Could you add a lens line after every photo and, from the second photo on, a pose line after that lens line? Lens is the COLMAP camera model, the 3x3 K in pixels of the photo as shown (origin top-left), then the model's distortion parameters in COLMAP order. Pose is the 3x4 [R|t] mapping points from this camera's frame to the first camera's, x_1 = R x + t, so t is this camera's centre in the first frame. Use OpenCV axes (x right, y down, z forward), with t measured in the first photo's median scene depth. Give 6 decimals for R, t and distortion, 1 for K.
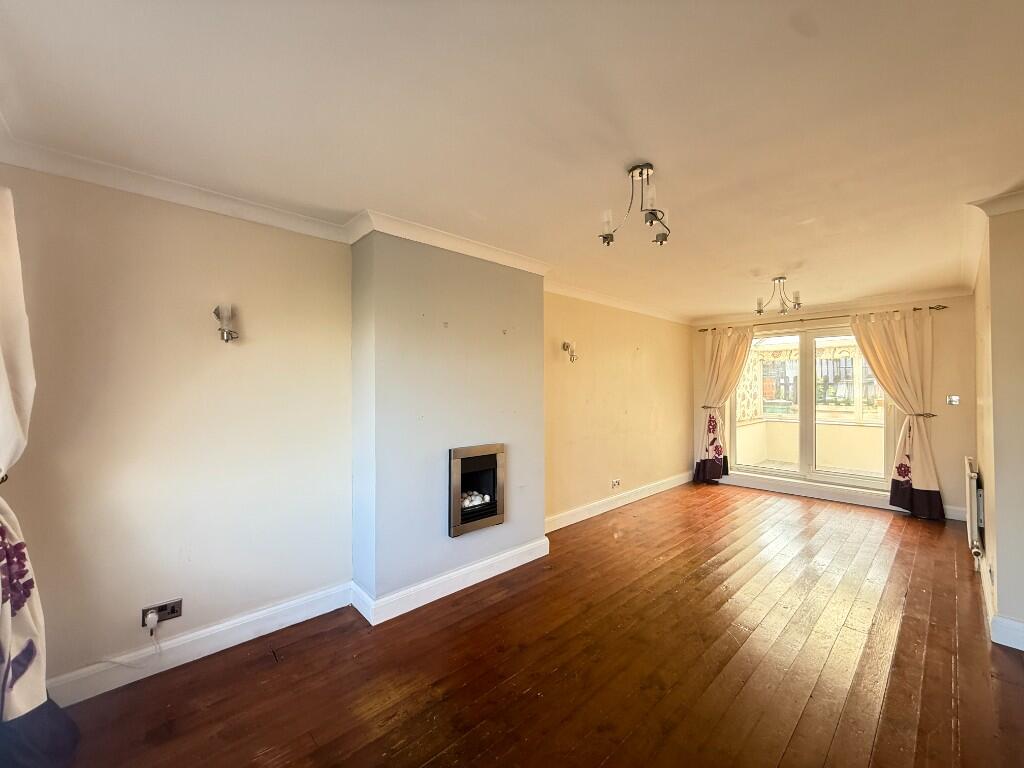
lens RADIAL K [[405.4, 0, 514.9], [0, 405.4, 384.9], [0, 0, 1]] dist [0.000609, -0.000945]
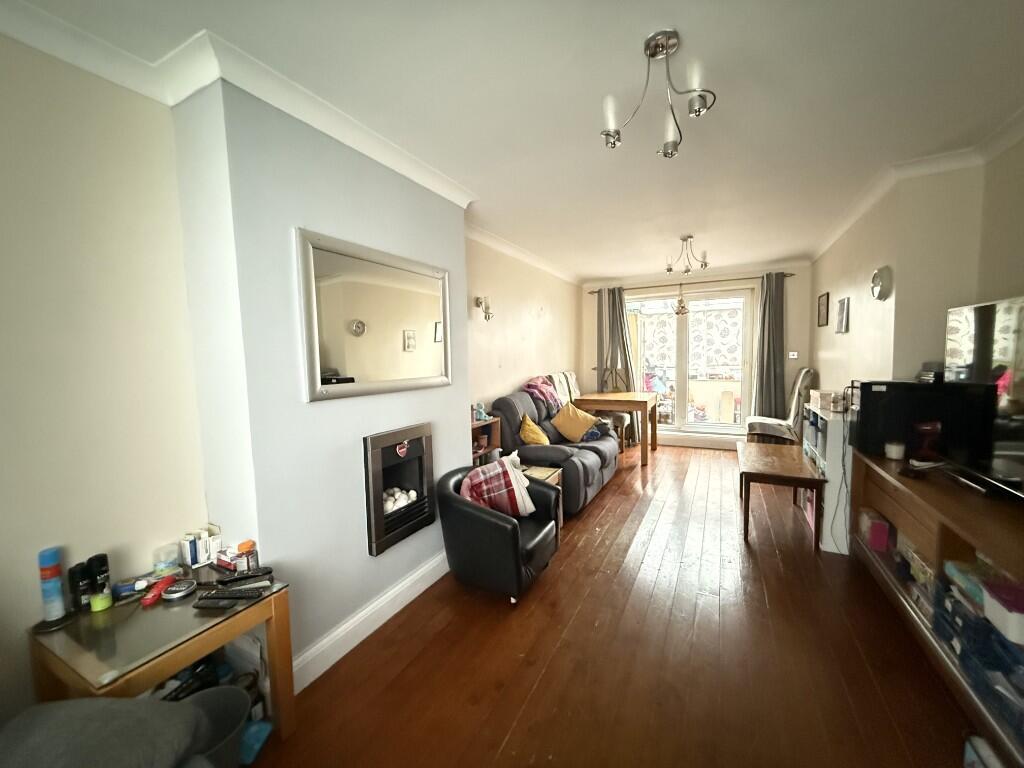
lens RADIAL K [[405.4, 0, 511.5], [0, 405.4, 386.3], [0, 0, 1]] dist [0.000609, -0.000945]
pose [[0.942420, -0.047064, 0.331104, -0.136683], [0.019016, 0.995988, 0.087448, 0.011217], [-0.333891, -0.076117, 0.939533, 0.230450]]
